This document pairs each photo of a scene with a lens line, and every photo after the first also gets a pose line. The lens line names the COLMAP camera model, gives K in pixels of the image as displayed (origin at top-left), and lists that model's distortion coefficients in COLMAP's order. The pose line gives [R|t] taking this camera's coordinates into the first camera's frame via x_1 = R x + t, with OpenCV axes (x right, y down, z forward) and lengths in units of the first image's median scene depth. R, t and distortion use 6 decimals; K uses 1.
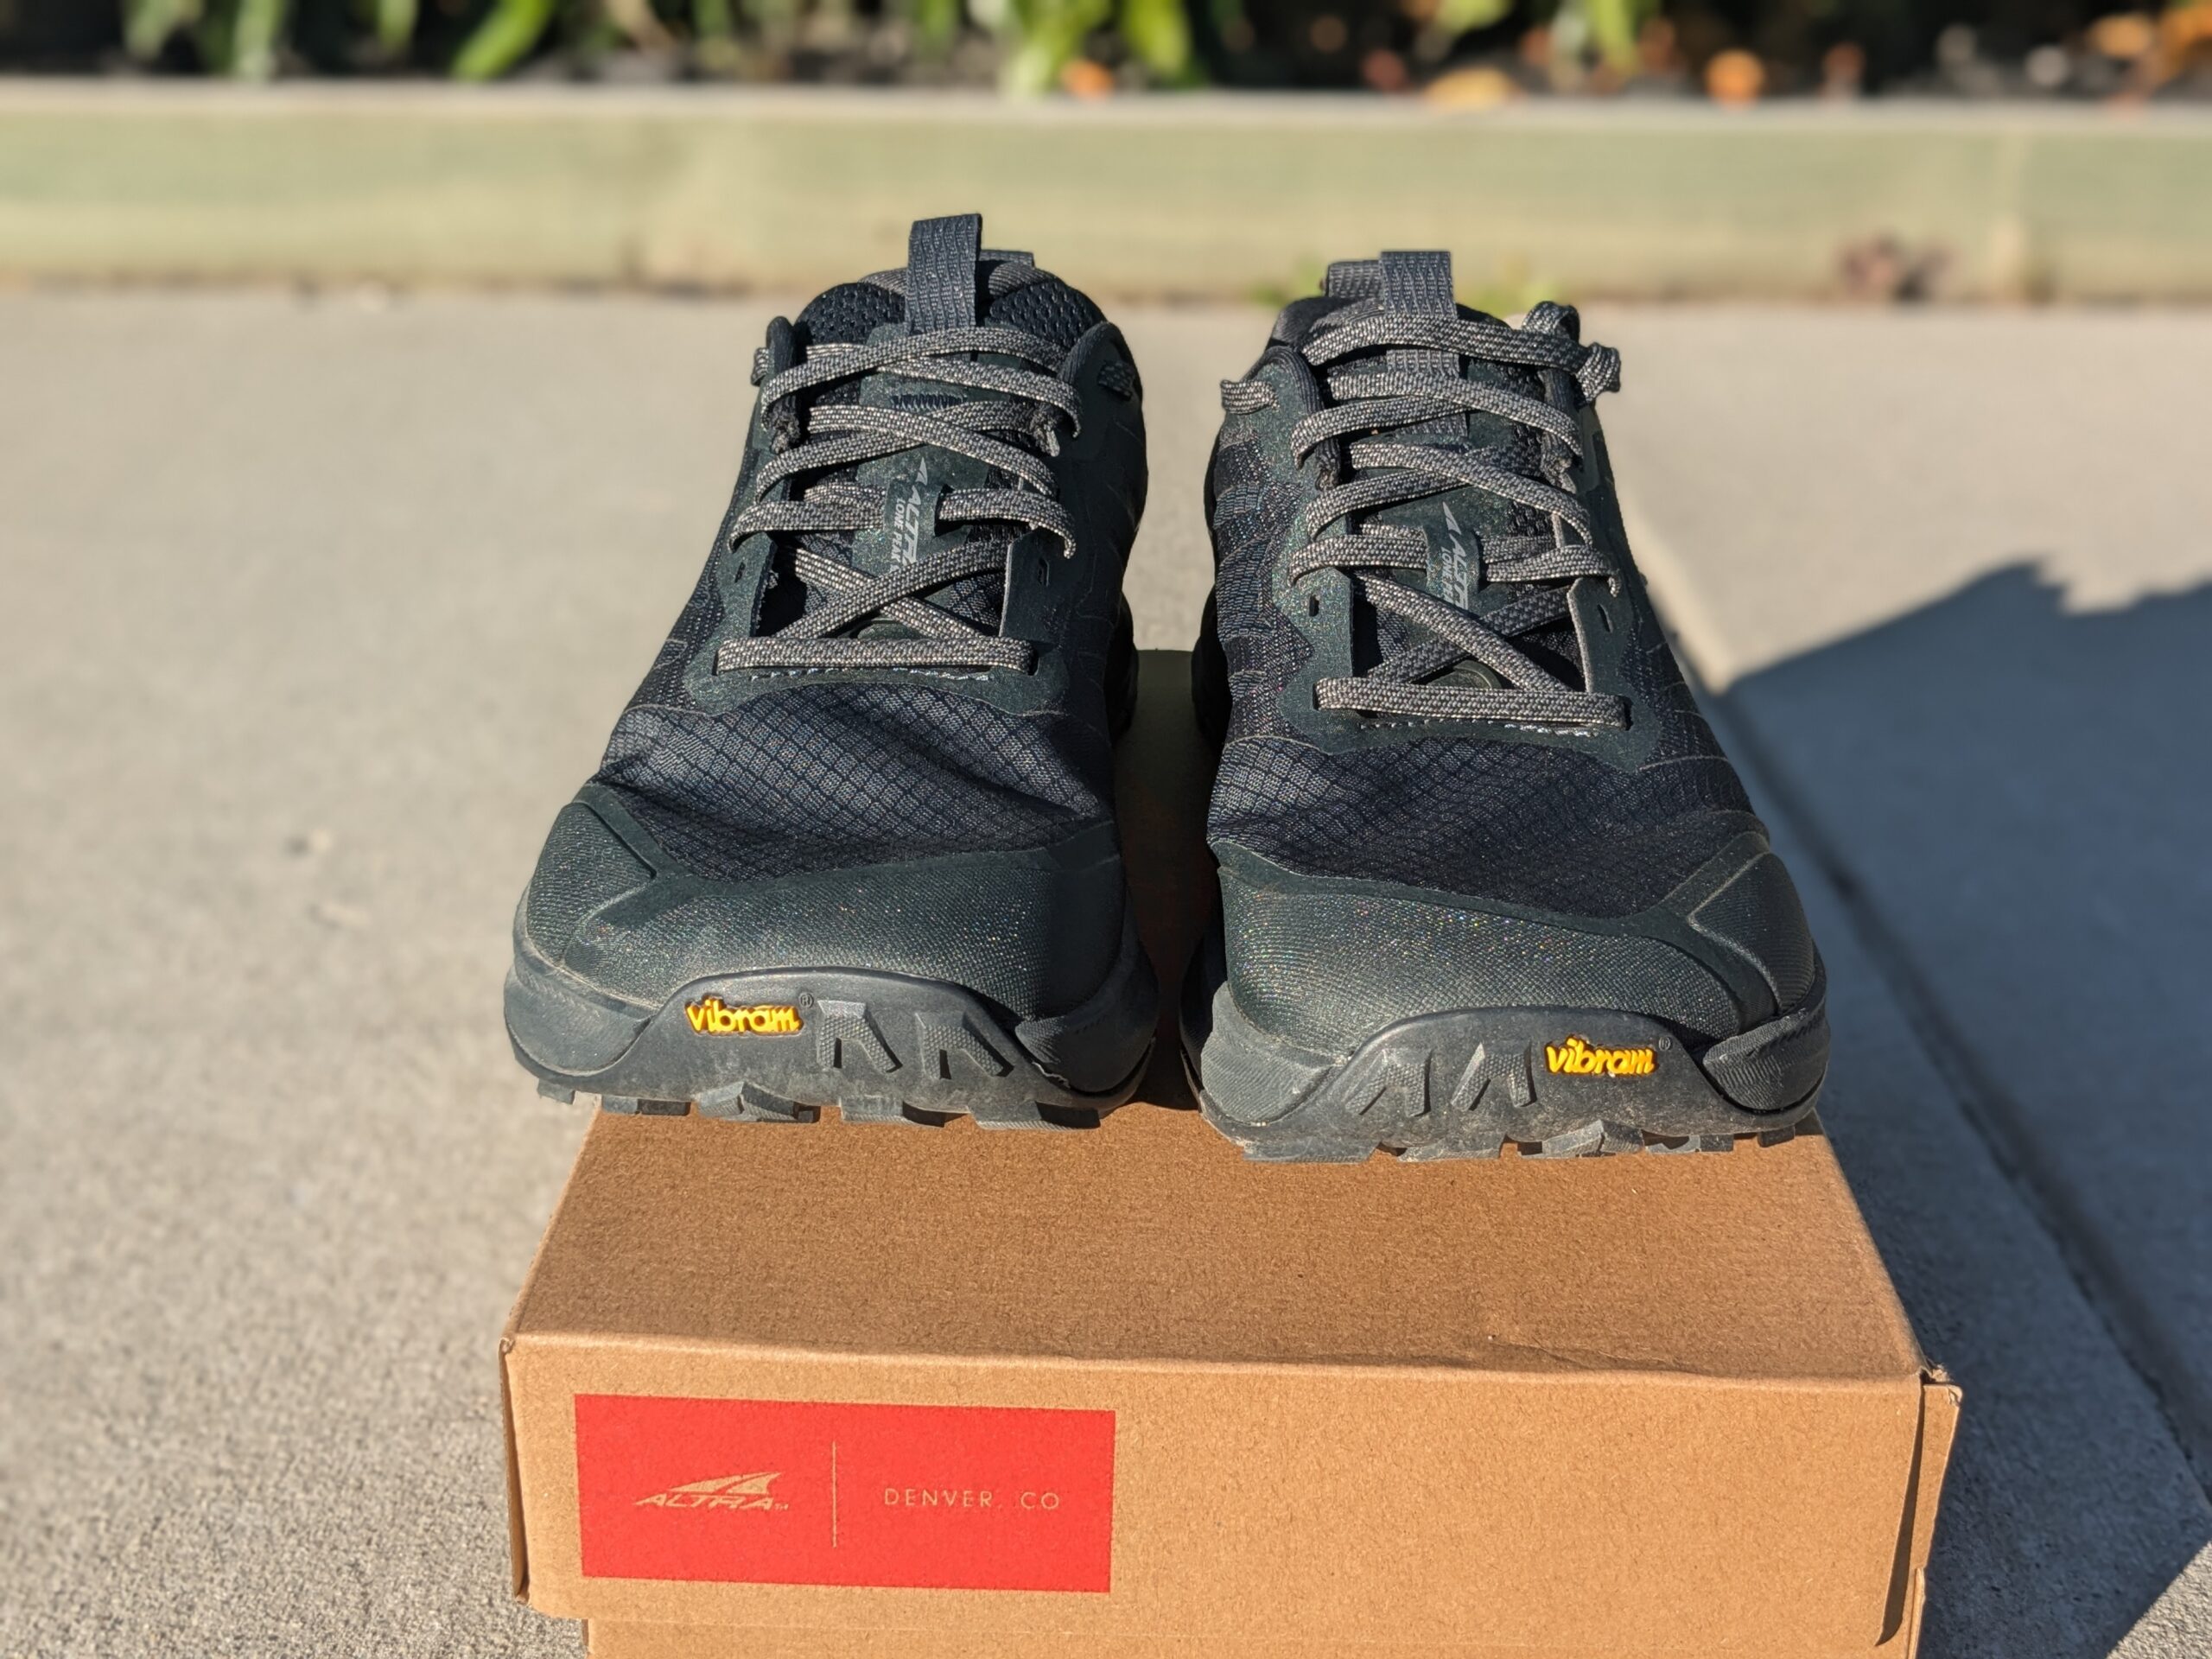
lens RADIAL K [[1780.7, 0, 1106.0], [0, 1780.7, 829.5], [0, 0, 1]] dist [-0.006402, -0.004269]
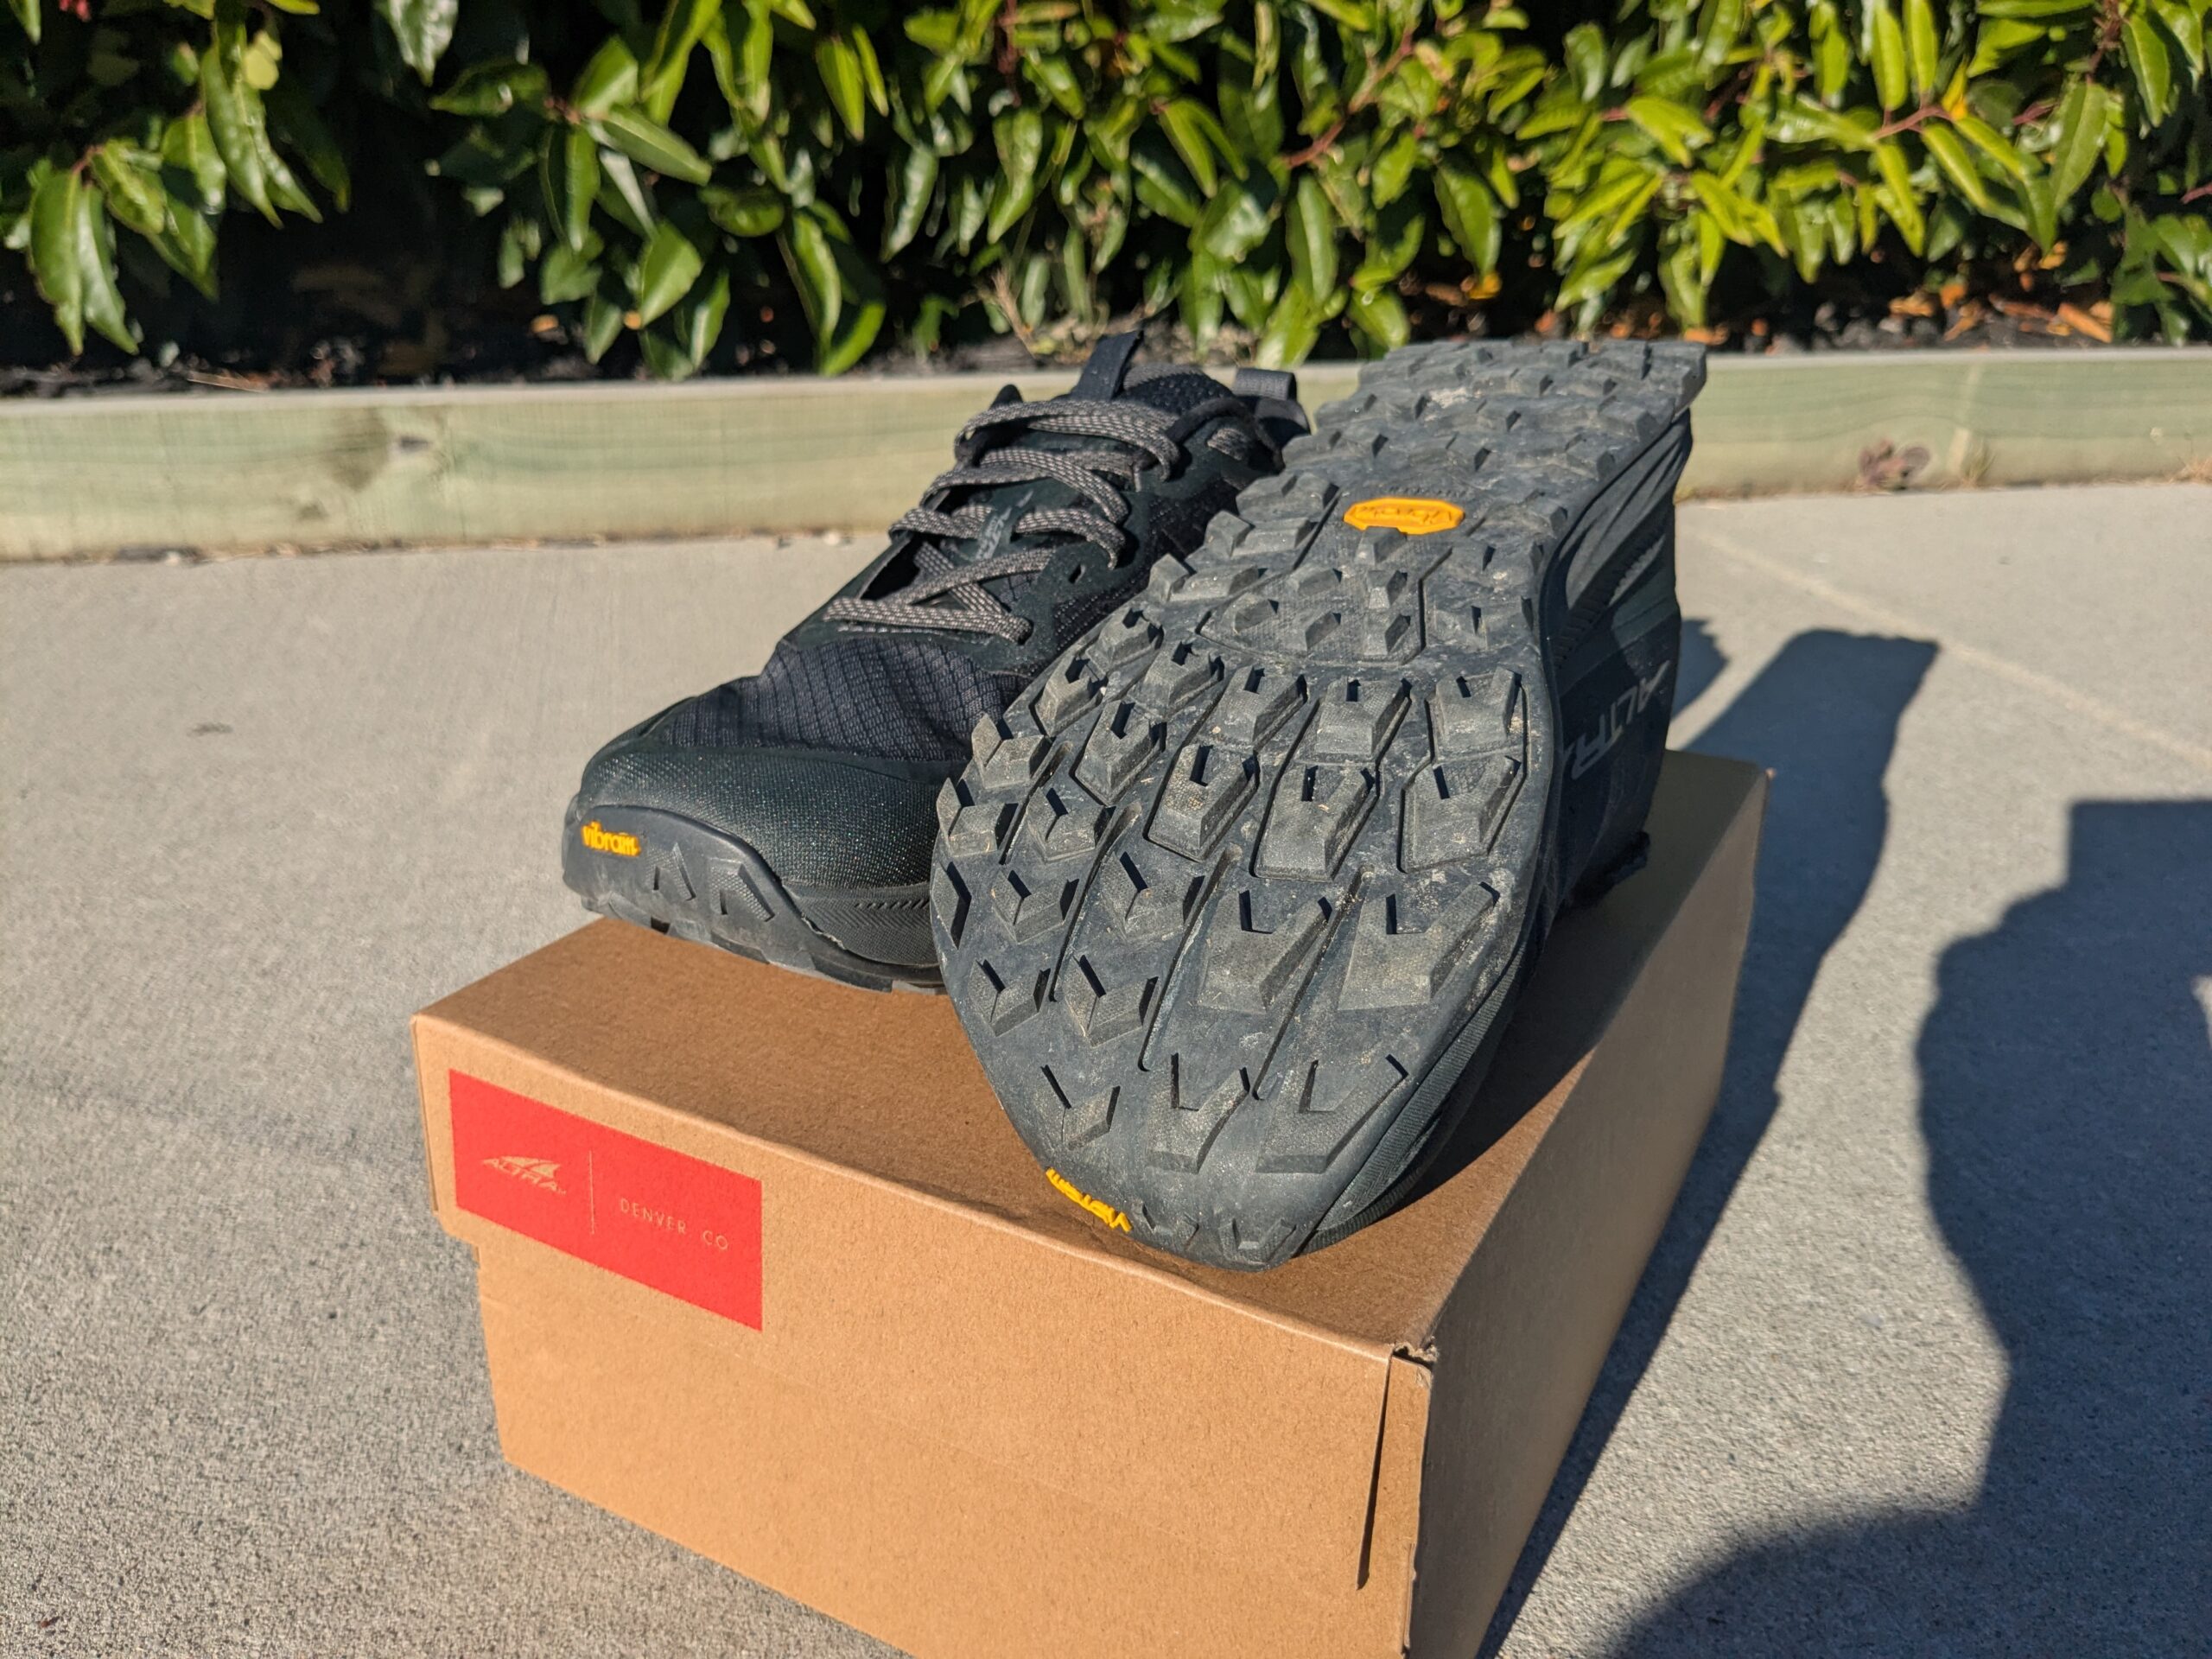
lens RADIAL K [[1780.7, 0, 1106.0], [0, 1780.7, 829.5], [0, 0, 1]] dist [-0.006402, -0.004269]
pose [[0.878371, 0.158520, -0.450928, 0.764742], [-0.179342, 0.983781, -0.003502, 0.031208], [0.443059, 0.083946, 0.892554, -0.074228]]
